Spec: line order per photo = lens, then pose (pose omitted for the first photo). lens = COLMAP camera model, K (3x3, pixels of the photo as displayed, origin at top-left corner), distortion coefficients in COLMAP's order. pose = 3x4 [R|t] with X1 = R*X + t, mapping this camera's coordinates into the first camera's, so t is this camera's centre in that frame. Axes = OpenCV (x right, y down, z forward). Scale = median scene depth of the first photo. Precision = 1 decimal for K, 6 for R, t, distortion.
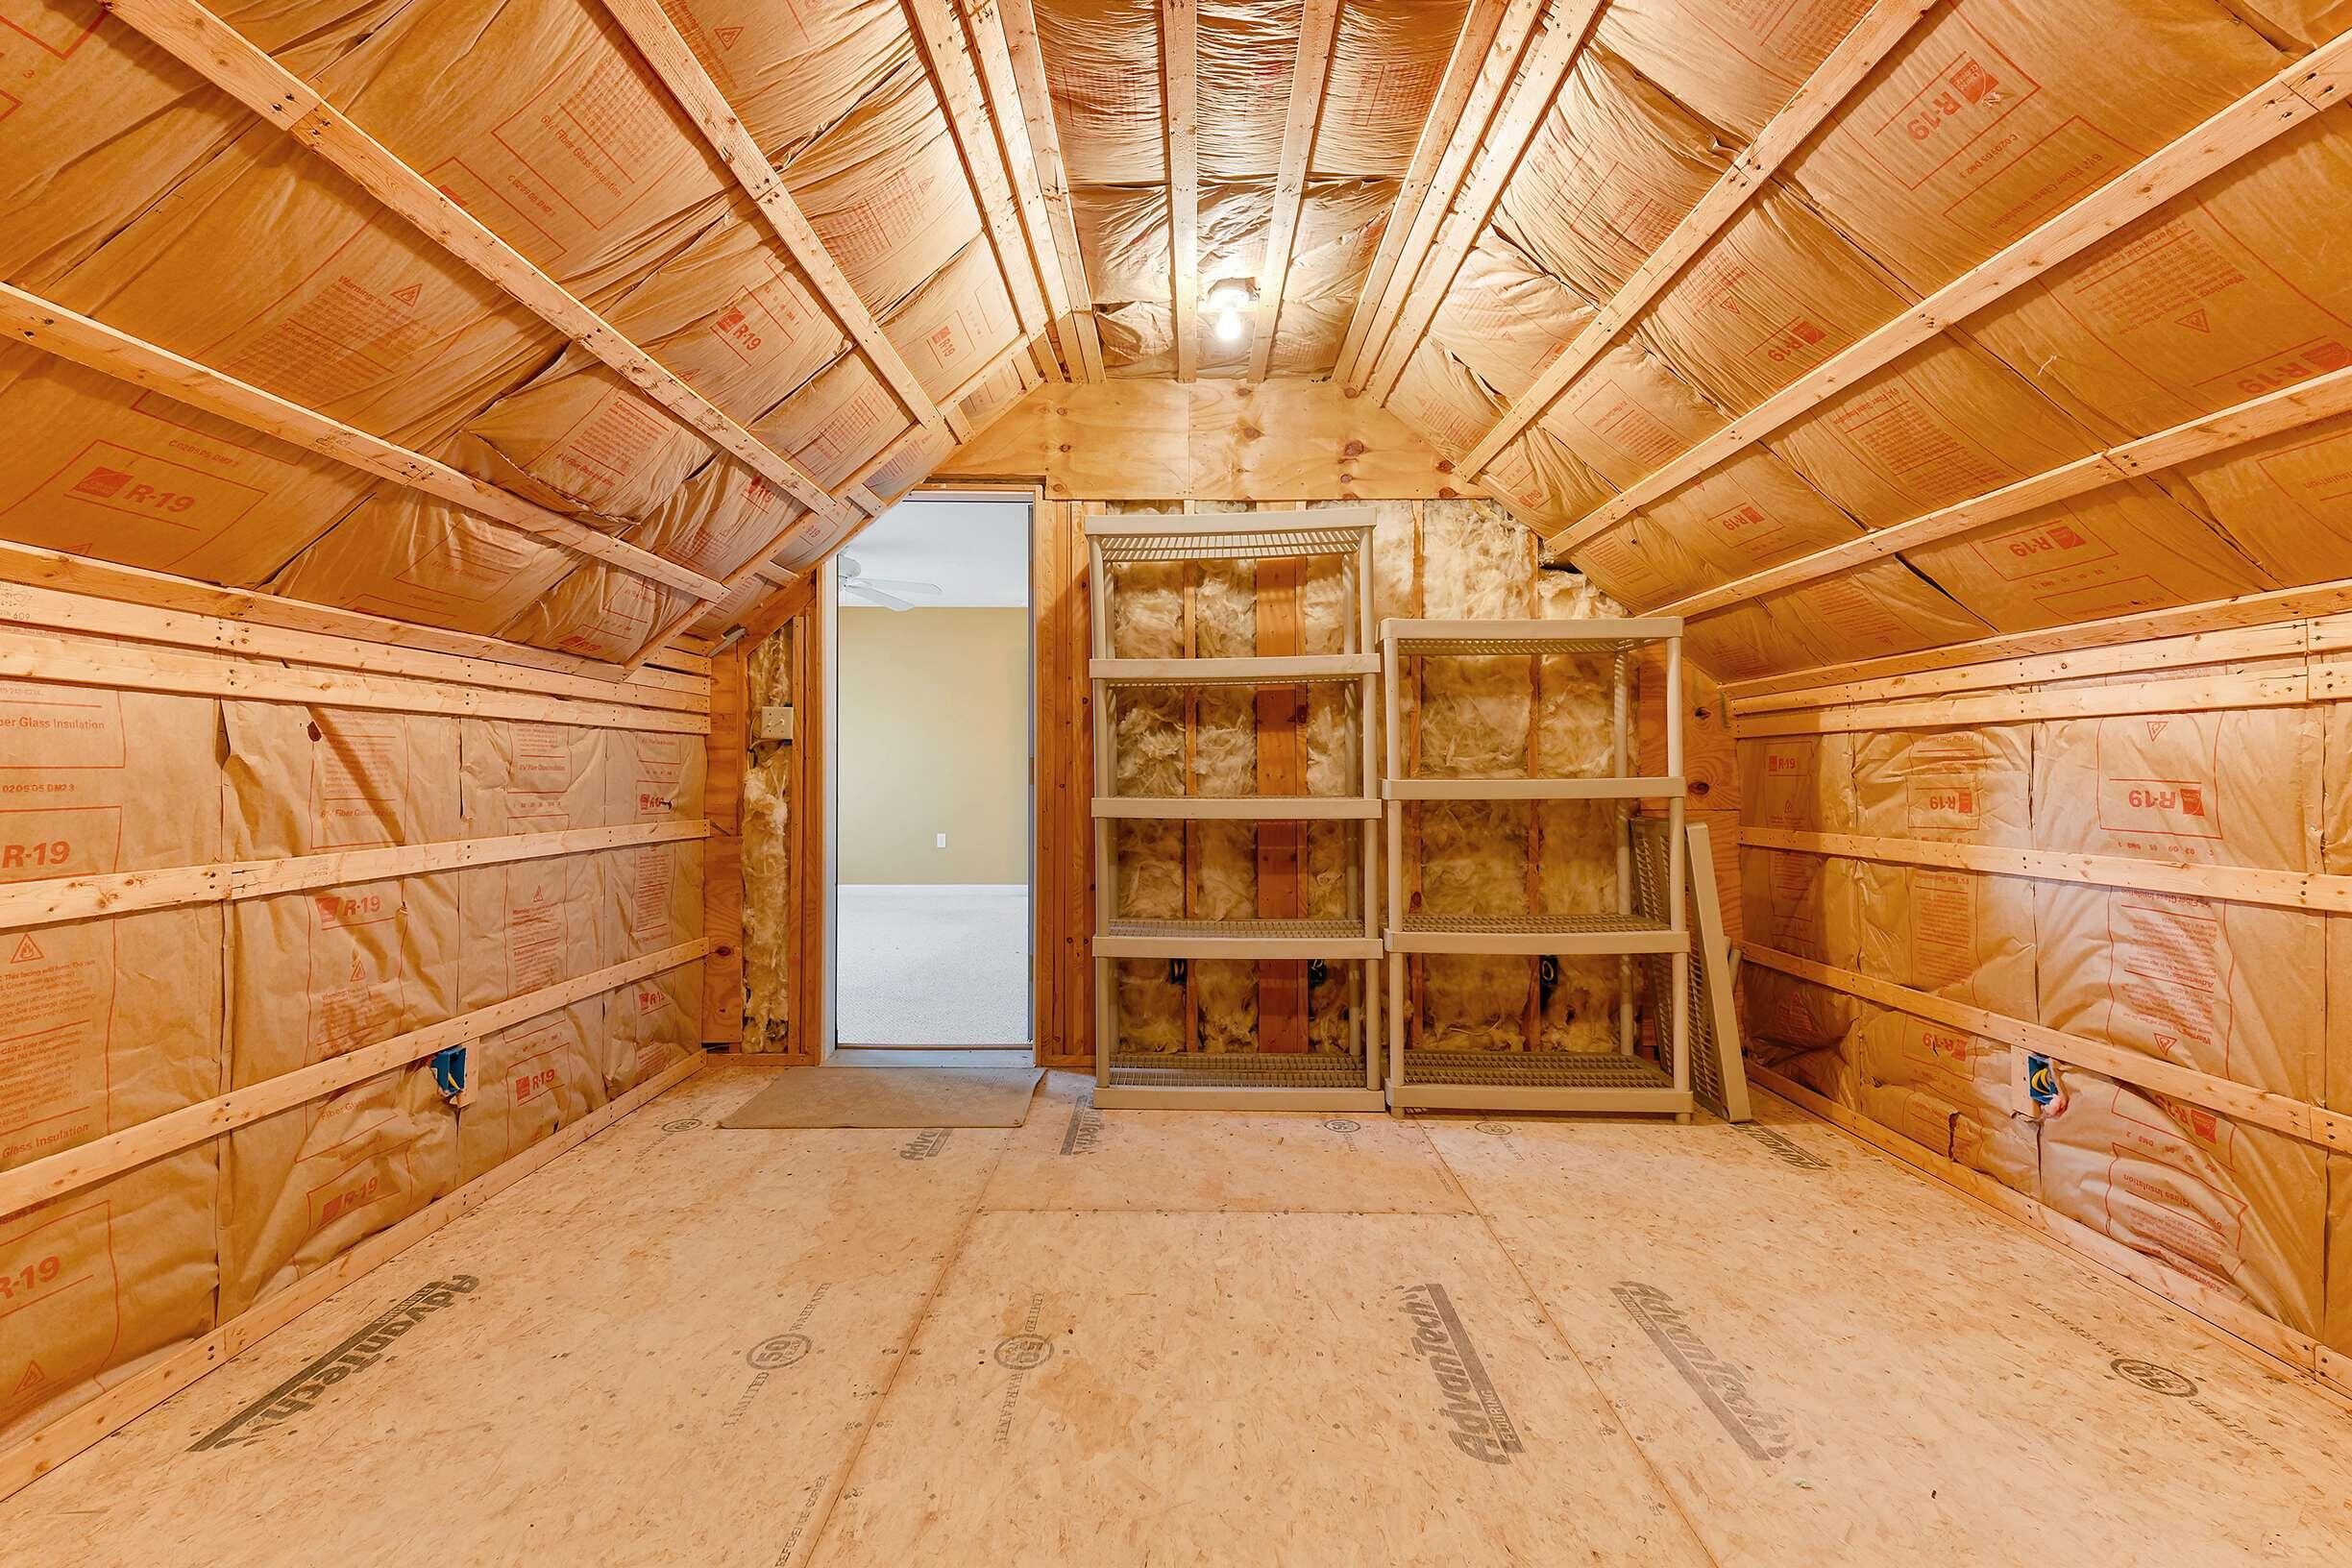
lens RADIAL K [[1044.3, 0, 1185.5], [0, 1044.3, 773.5], [0, 0, 1]] dist [0.015372, -0.000487]
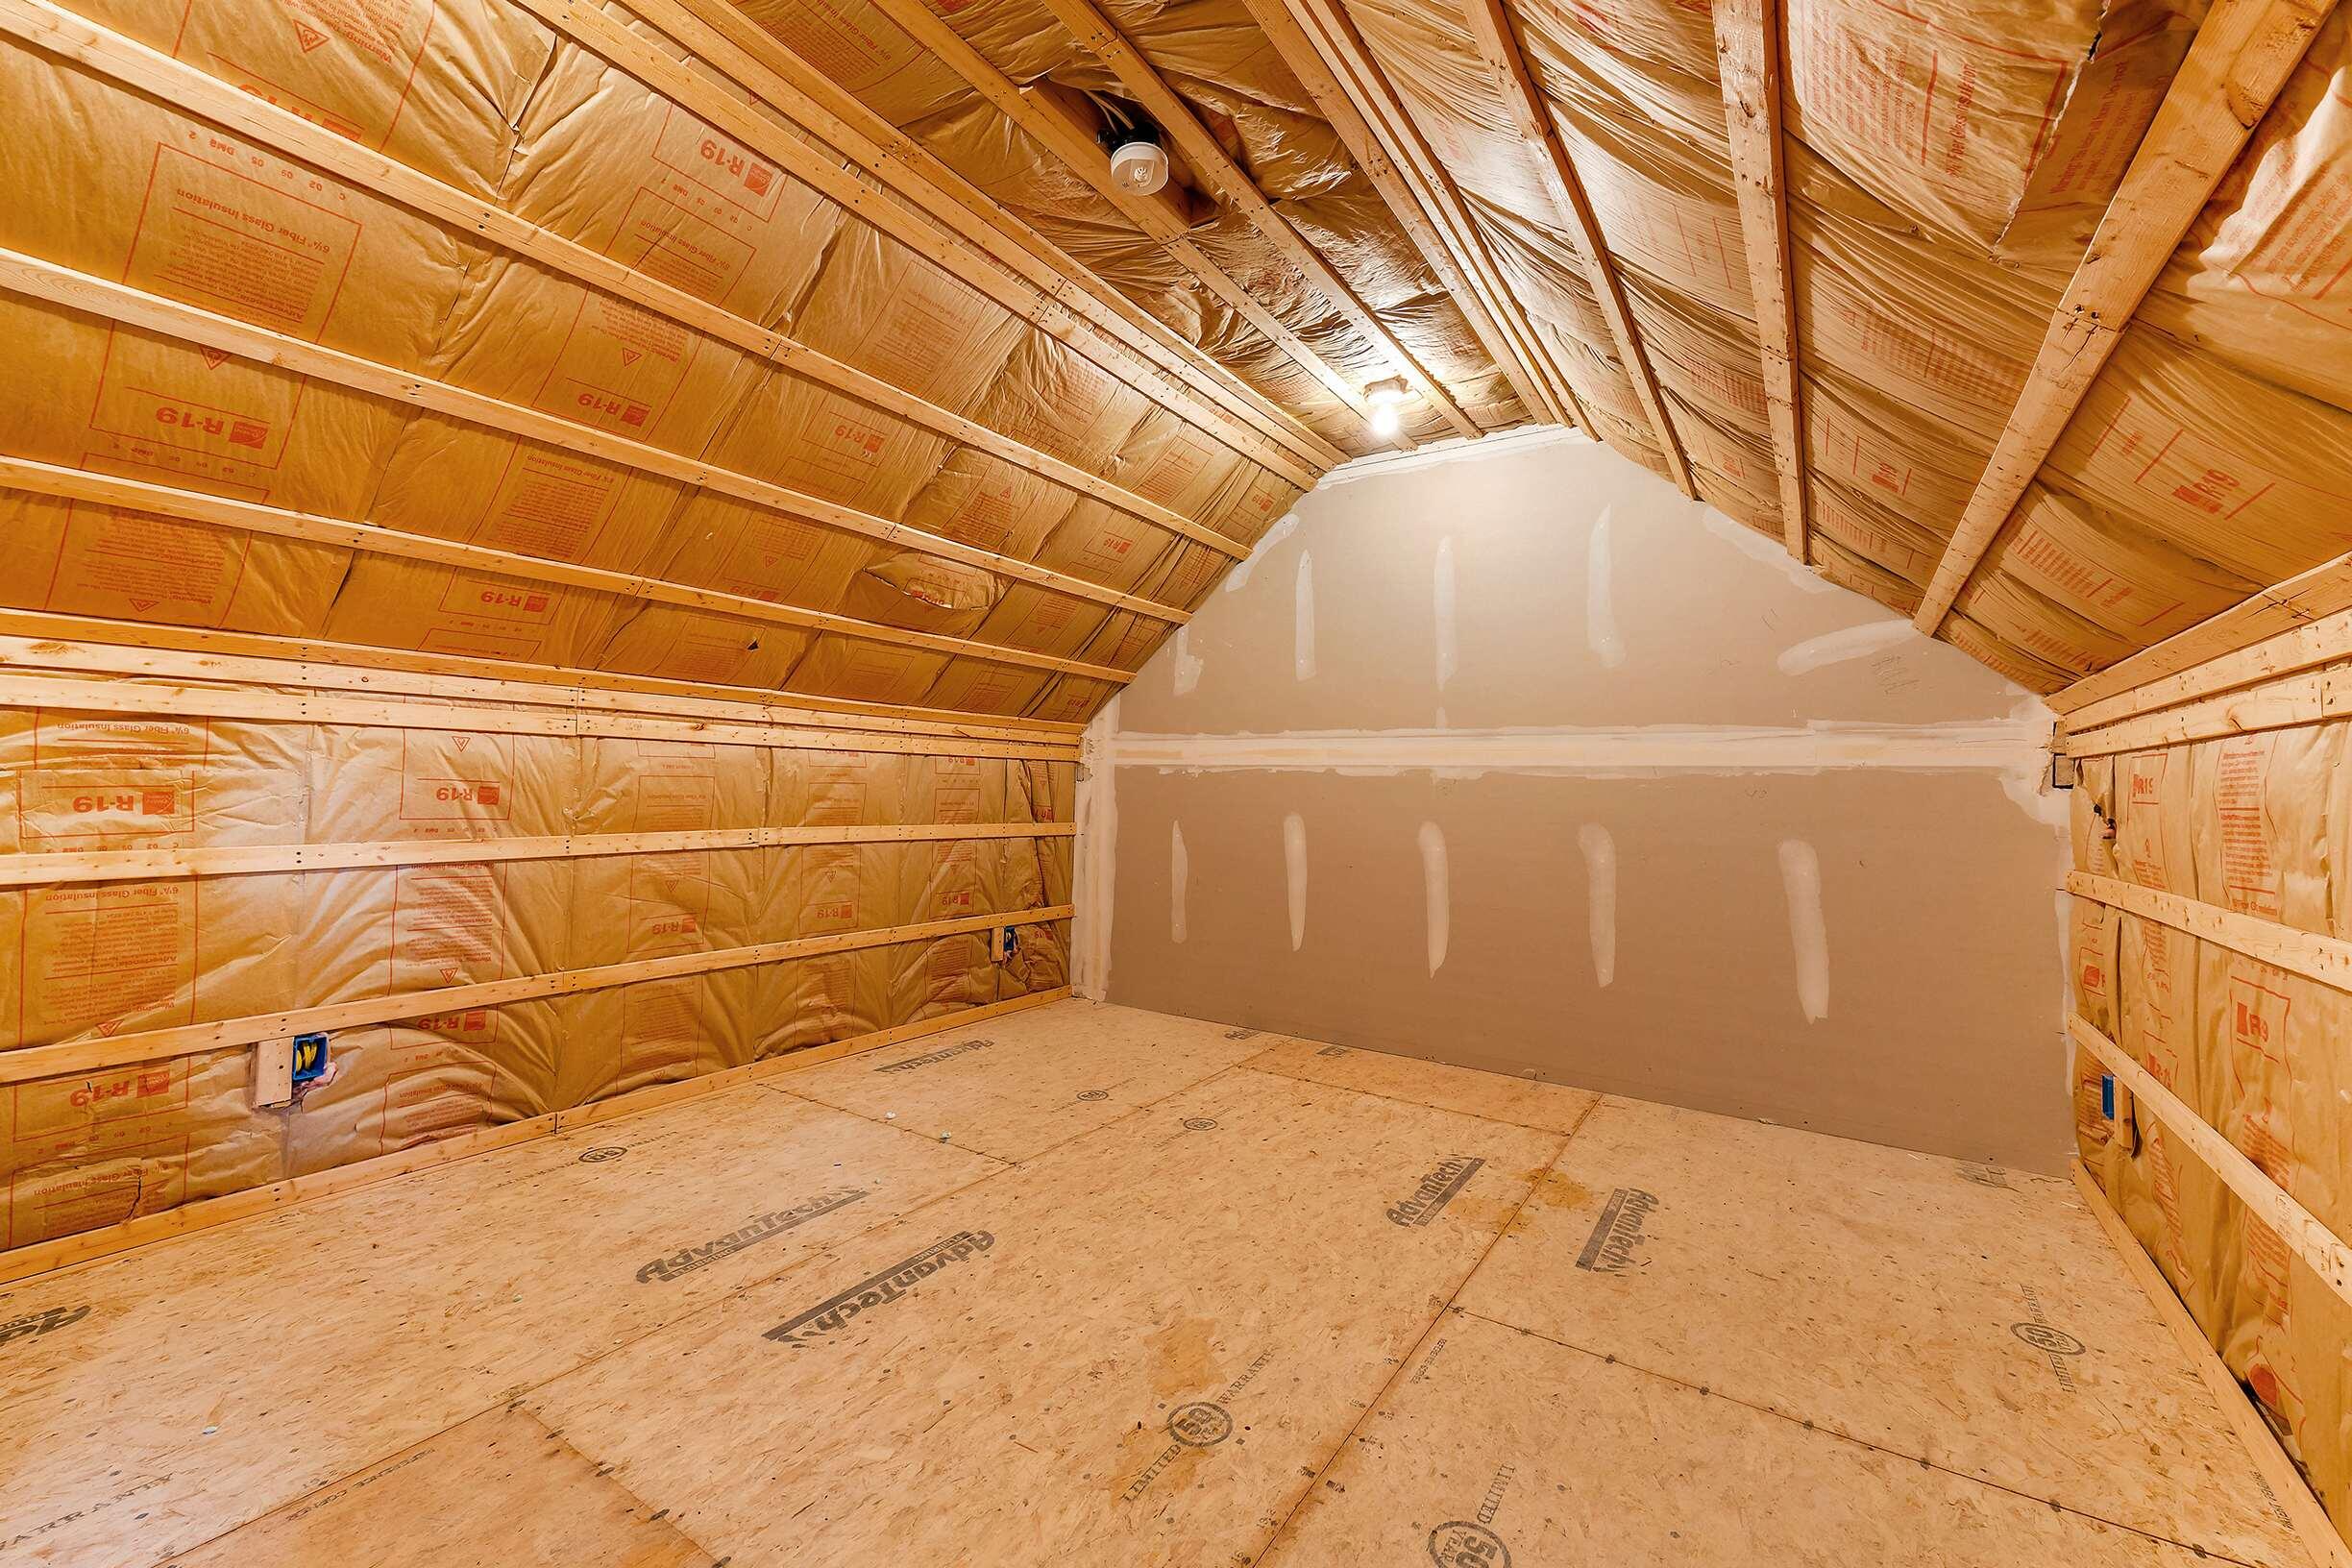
lens RADIAL K [[974.8, 0, 1153.1], [0, 974.8, 771.1], [0, 0, 1]] dist [0.017284, -0.000477]
pose [[-0.825580, -0.008265, 0.564225, -0.539267], [-0.020812, 0.999658, -0.015810, -0.003770], [-0.563901, -0.024795, -0.825470, 1.570304]]
